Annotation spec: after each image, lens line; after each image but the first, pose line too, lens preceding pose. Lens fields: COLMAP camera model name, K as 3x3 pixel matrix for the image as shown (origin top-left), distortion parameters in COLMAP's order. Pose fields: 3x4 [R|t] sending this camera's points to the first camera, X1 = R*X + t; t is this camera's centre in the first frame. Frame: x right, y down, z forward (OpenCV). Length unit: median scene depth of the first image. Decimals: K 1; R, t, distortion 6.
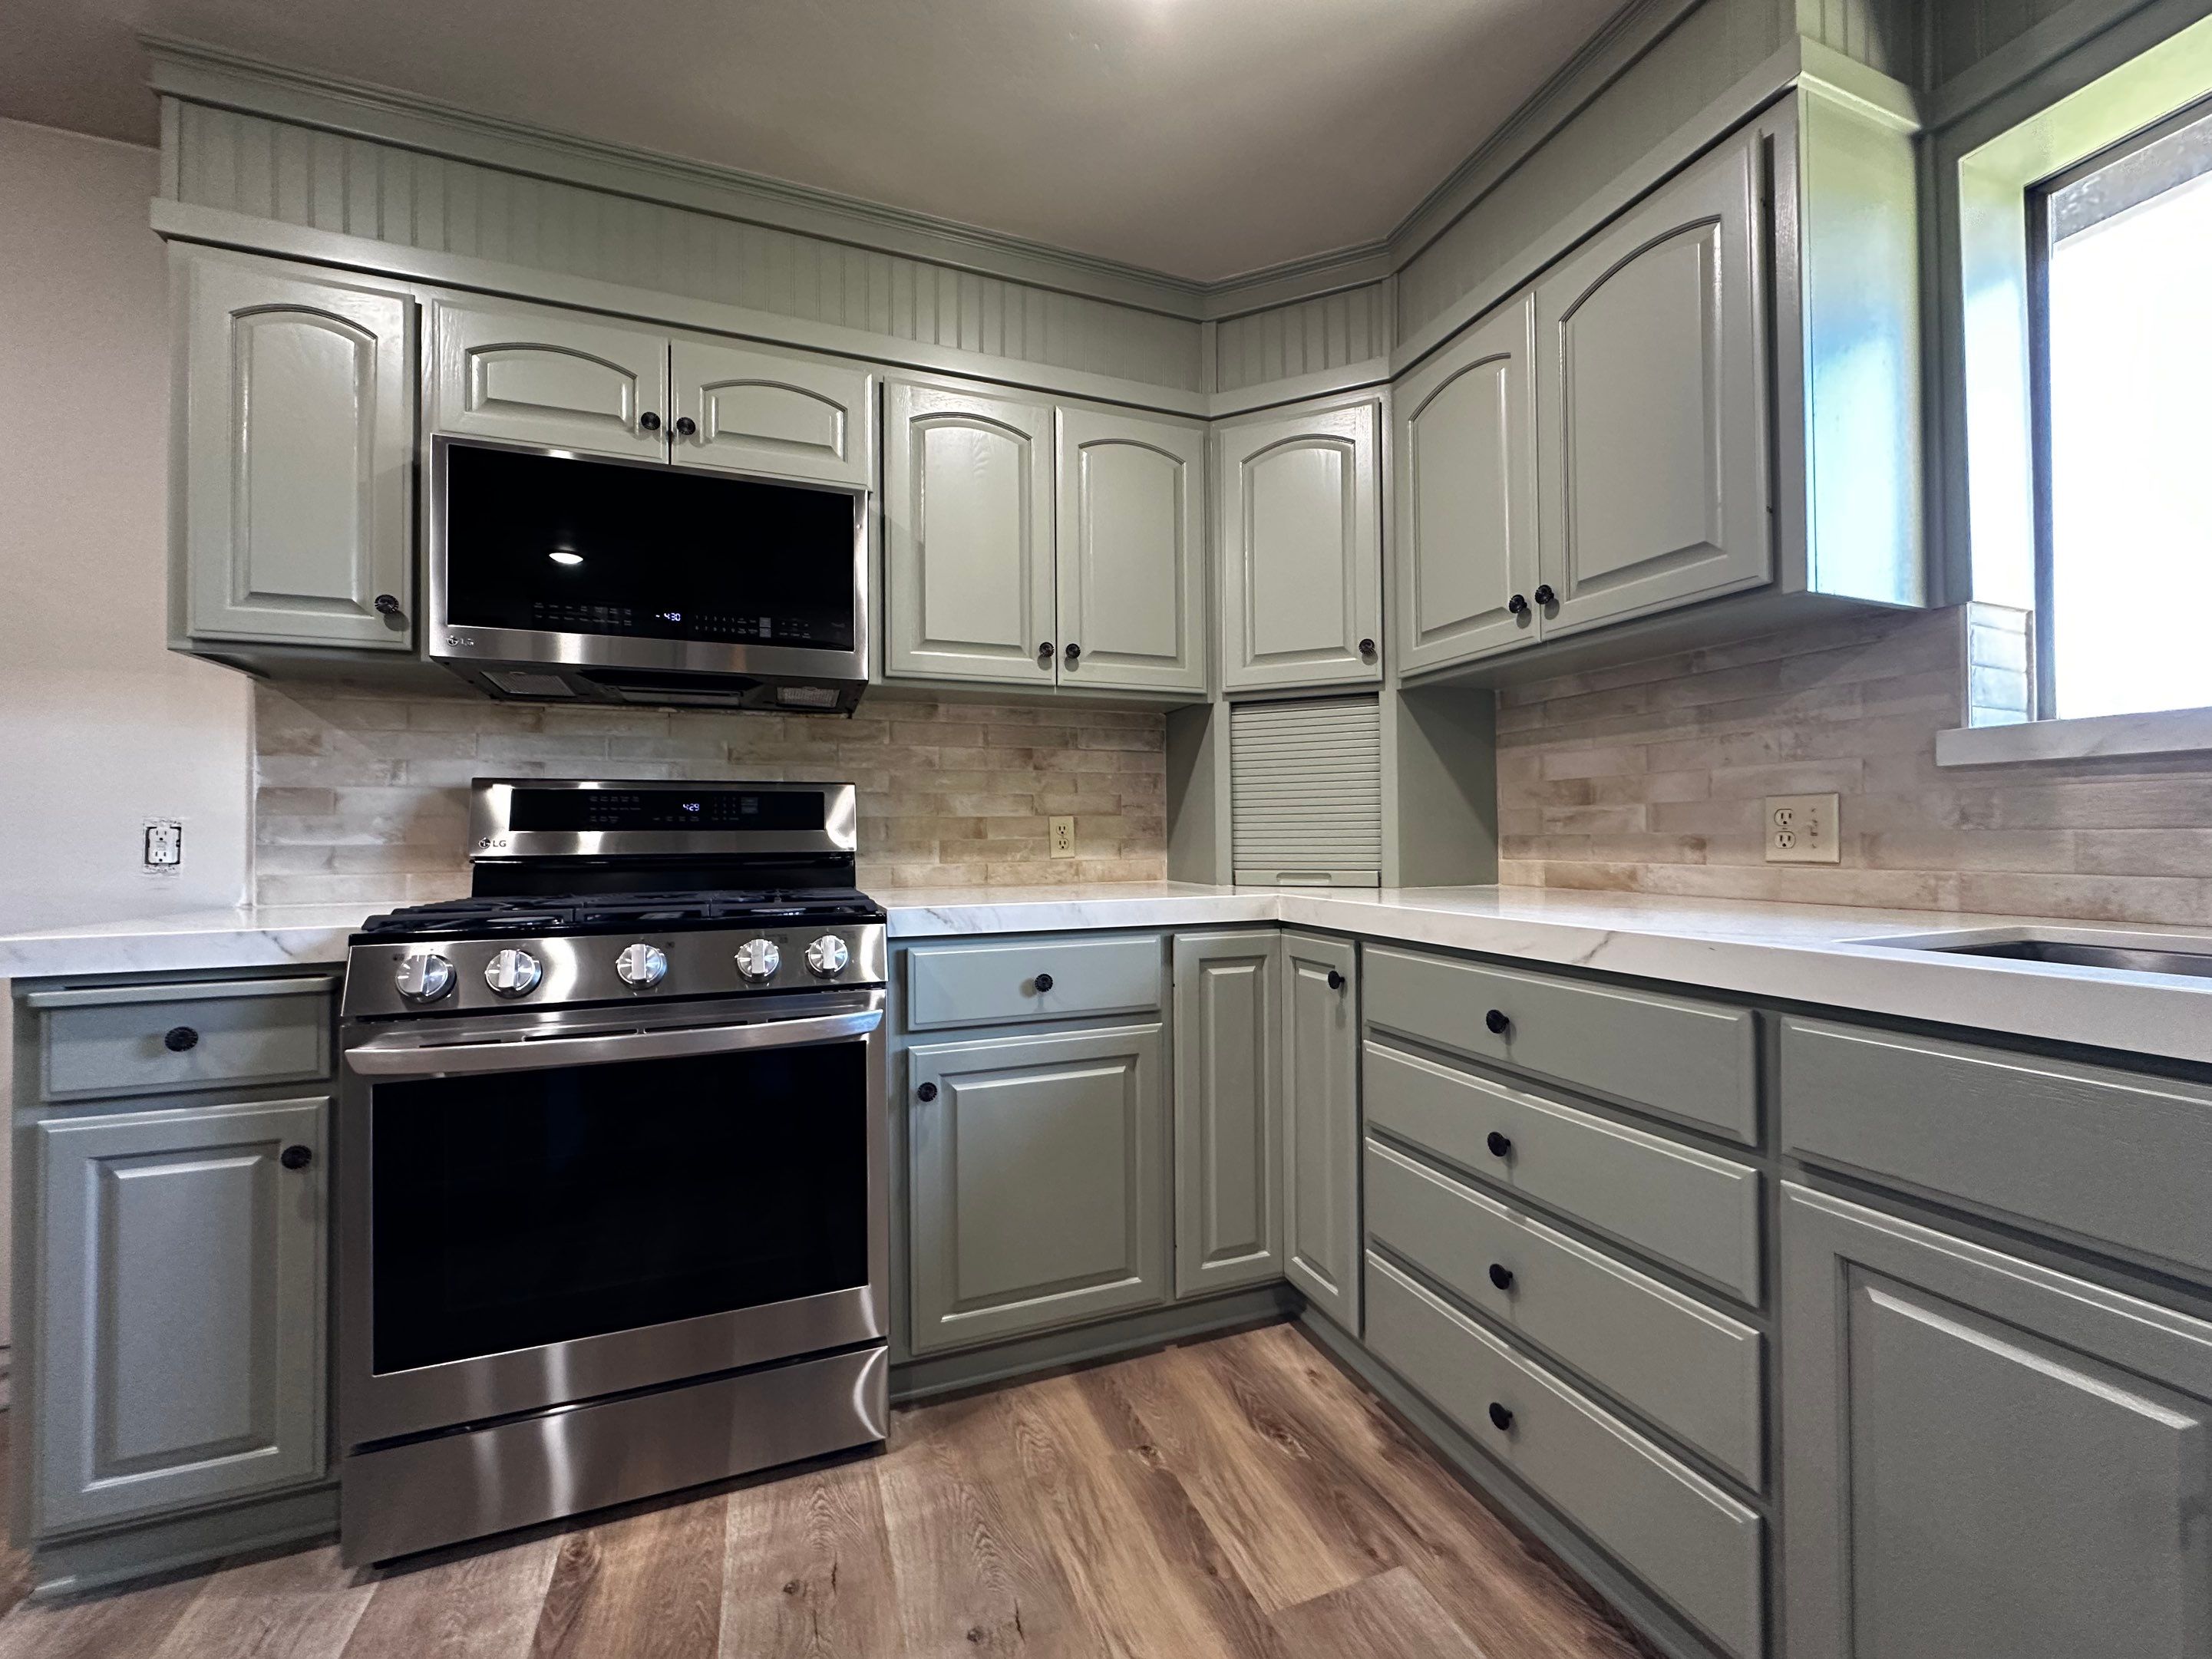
lens RADIAL K [[886.0, 0, 1095.5], [0, 886.0, 826.4], [0, 0, 1]] dist [-0.005060, 0.000650]
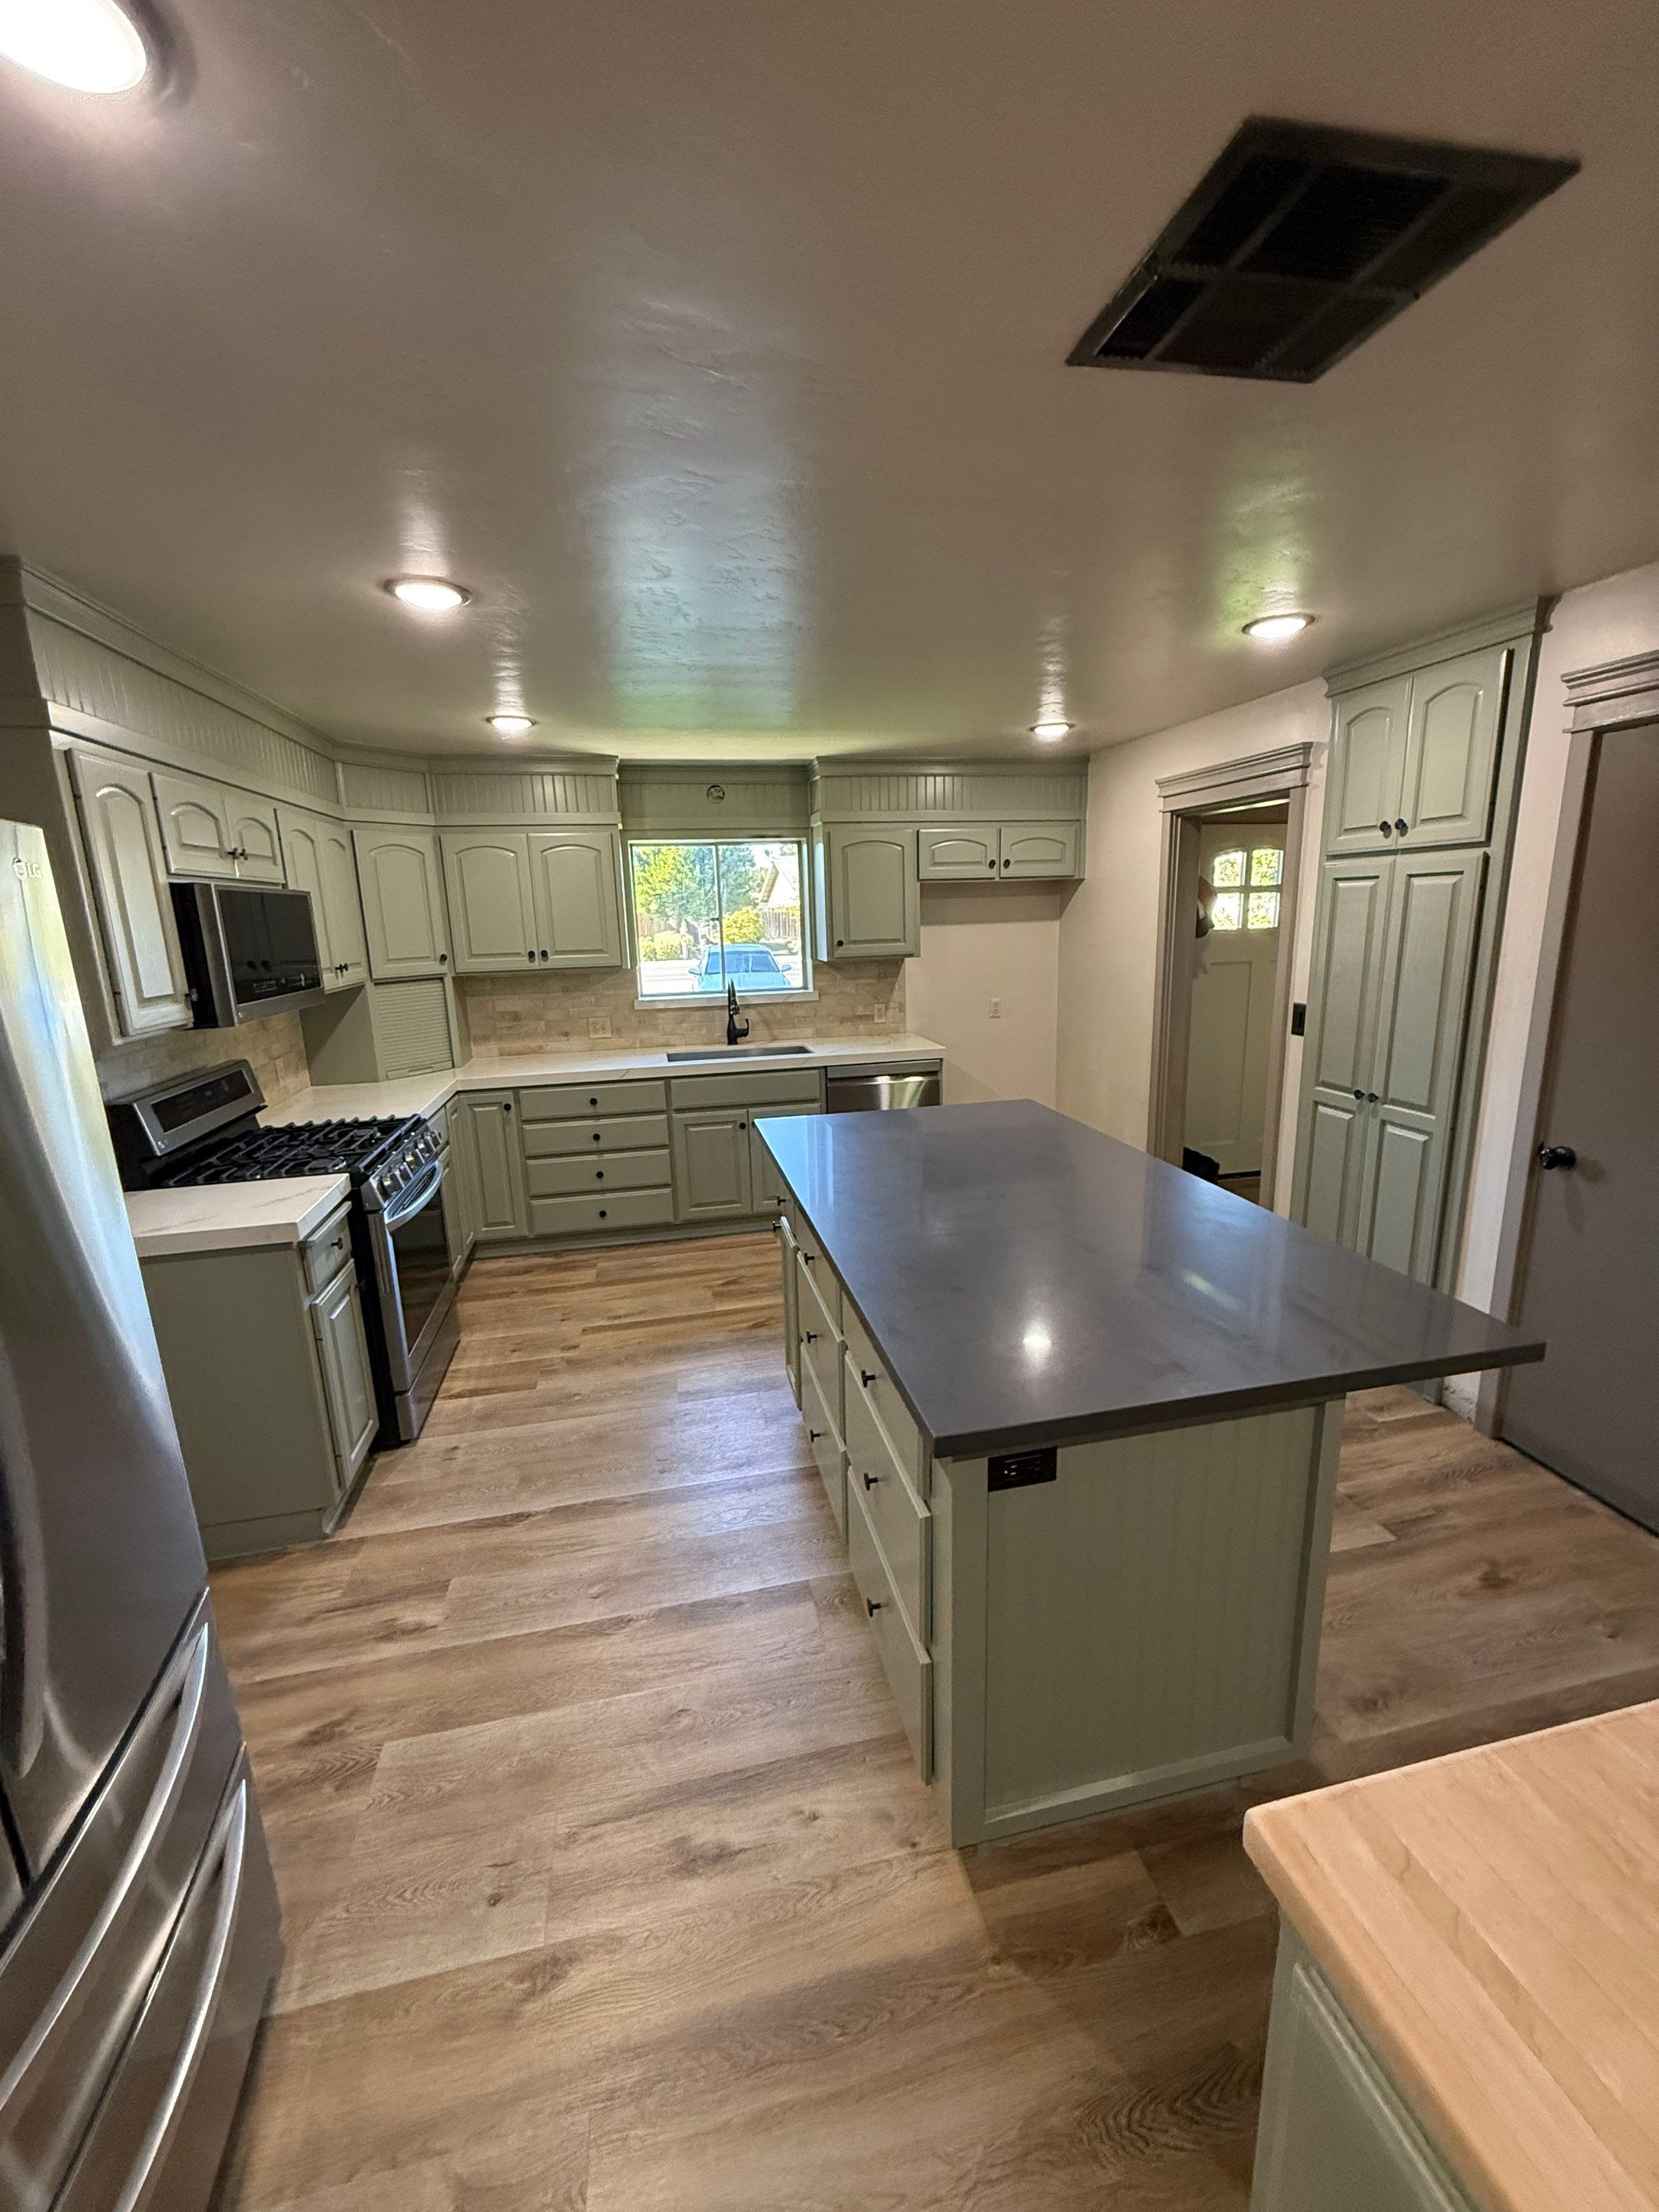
lens RADIAL K [[886.1, 0, 830.4], [0, 886.1, 1107.6], [0, 0, 1]] dist [-0.005060, 0.000650]
pose [[0.145480, -0.212415, 0.966290, -1.898238], [0.014671, 0.977036, 0.212568, -0.324819], [-0.989252, -0.016748, 0.145256, -0.263766]]
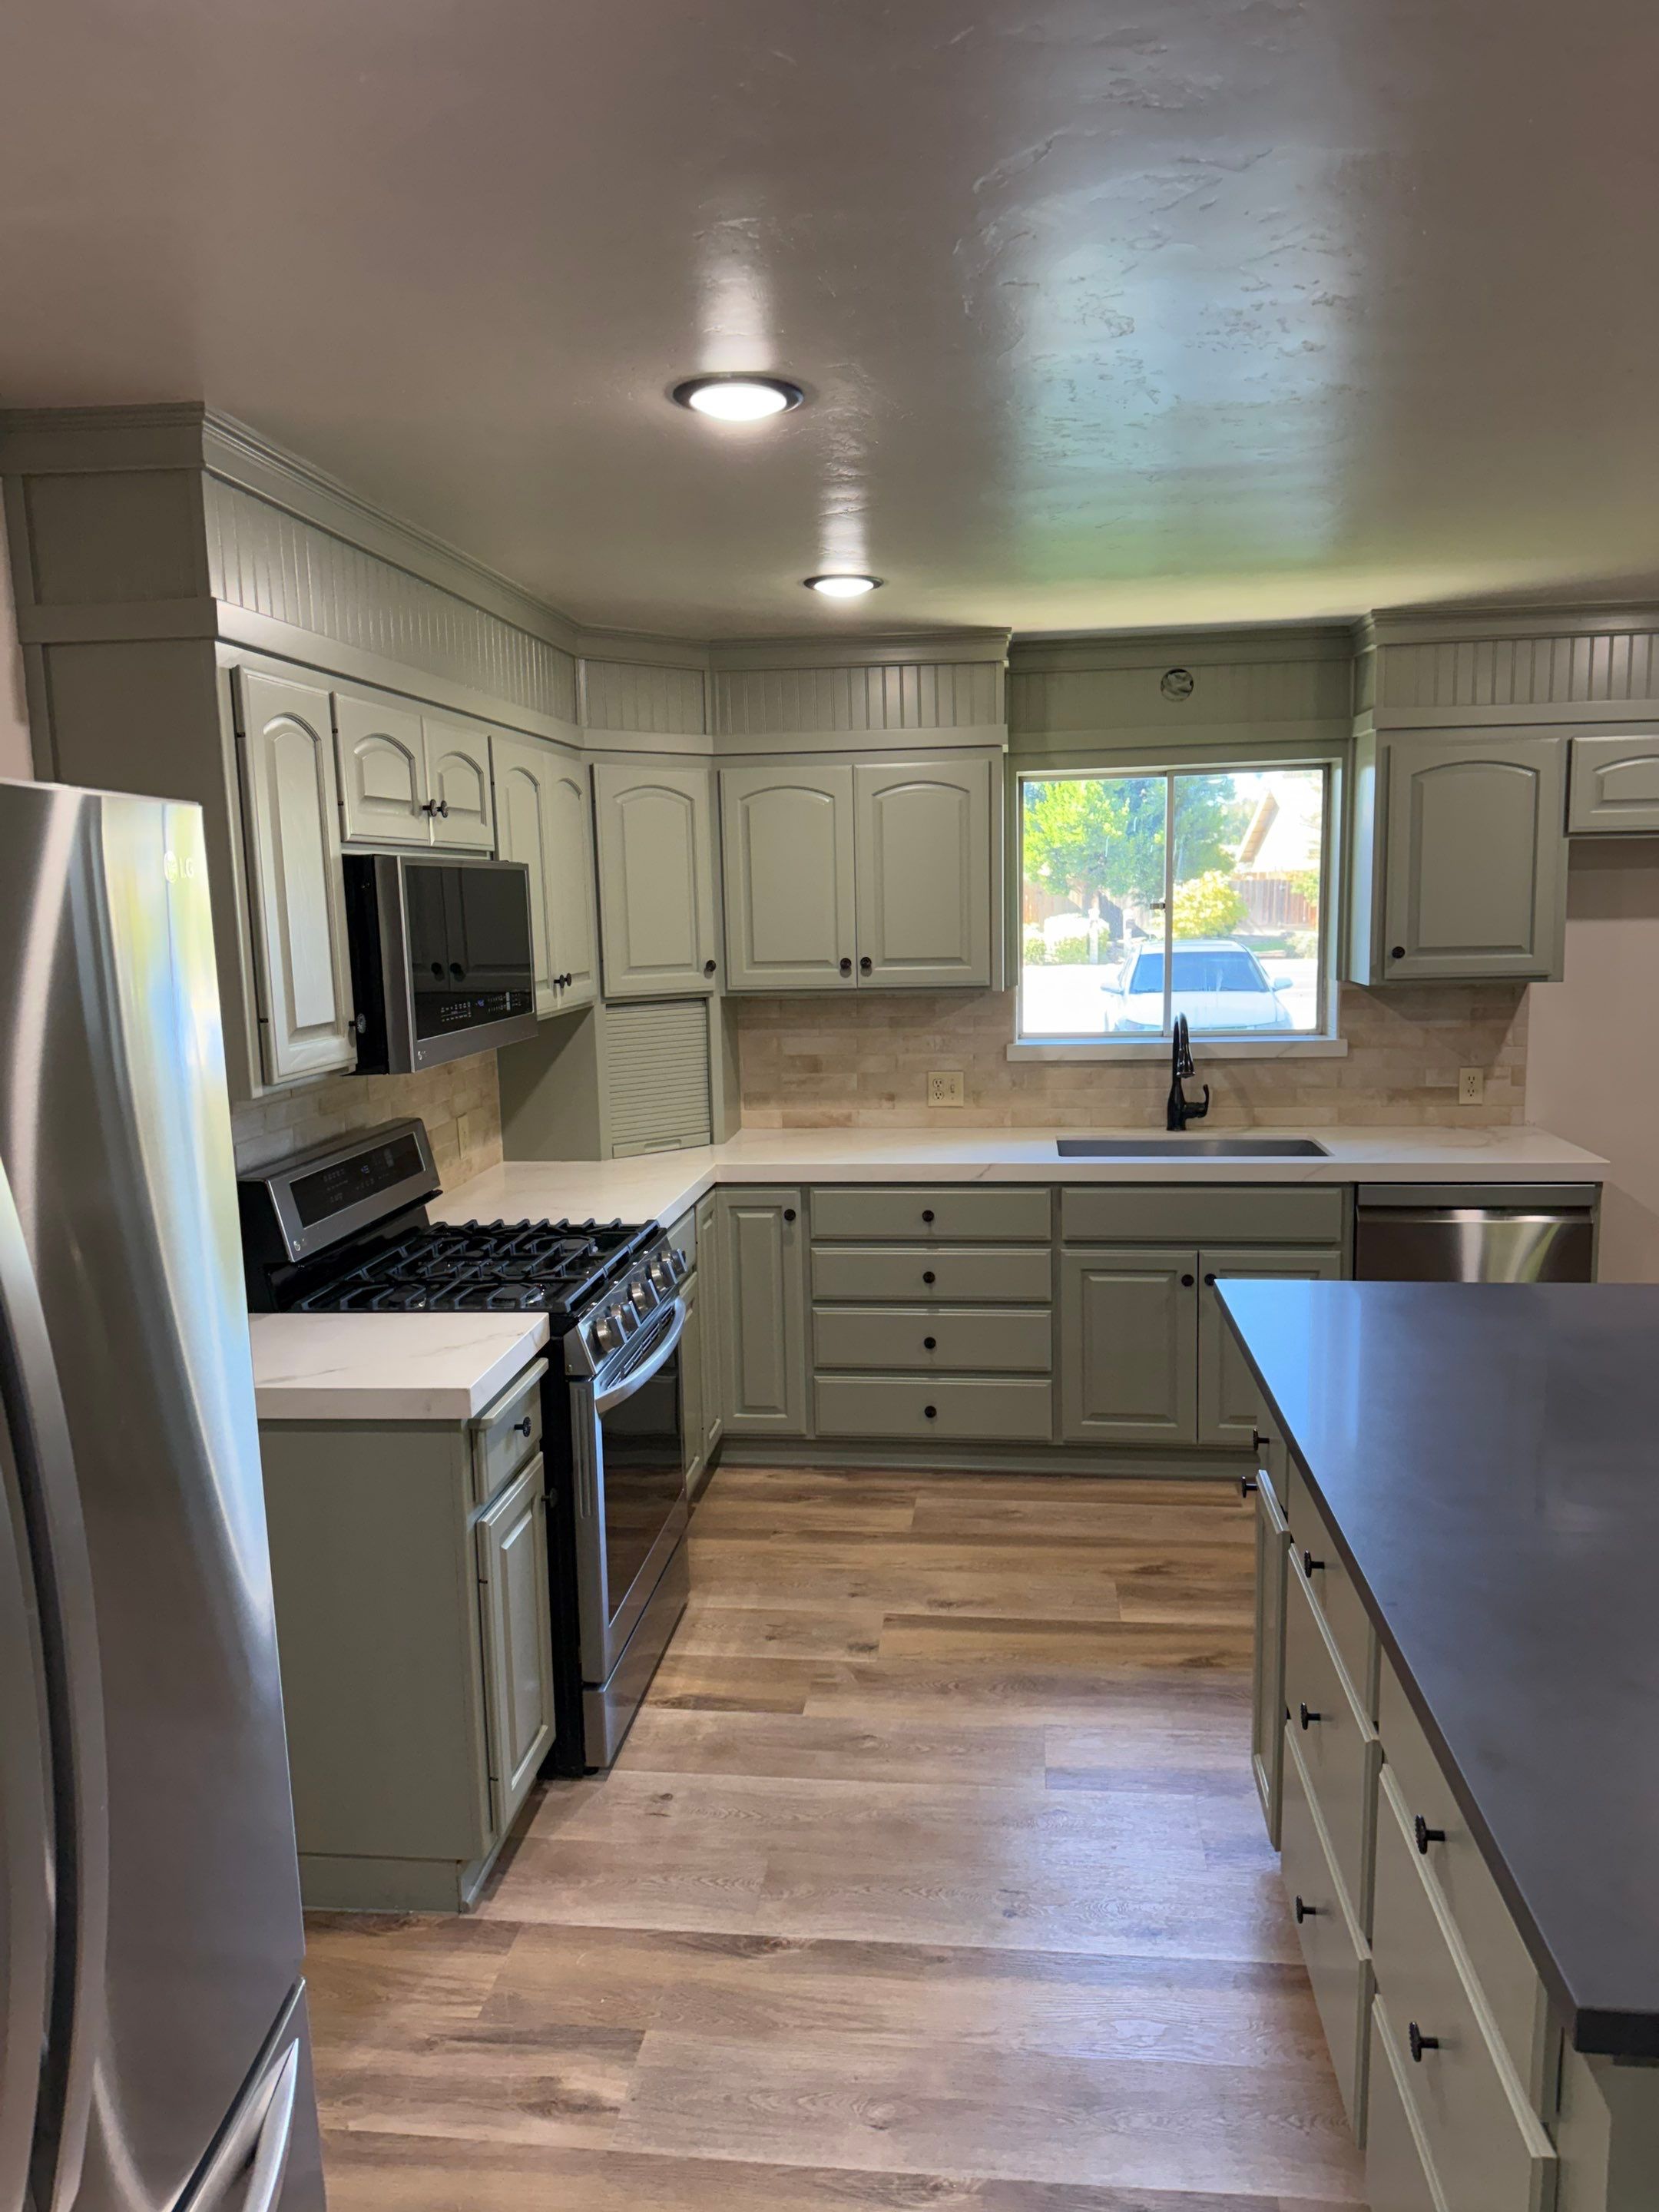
lens RADIAL K [[1561.6, 0, 821.9], [0, 1561.6, 1123.9], [0, 0, 1]] dist [0.058684, -0.075848]
pose [[0.459938, -0.136330, 0.877423, -1.890251], [0.009280, 0.988828, 0.148775, -0.352648], [-0.887903, -0.060284, 0.456064, -0.245432]]
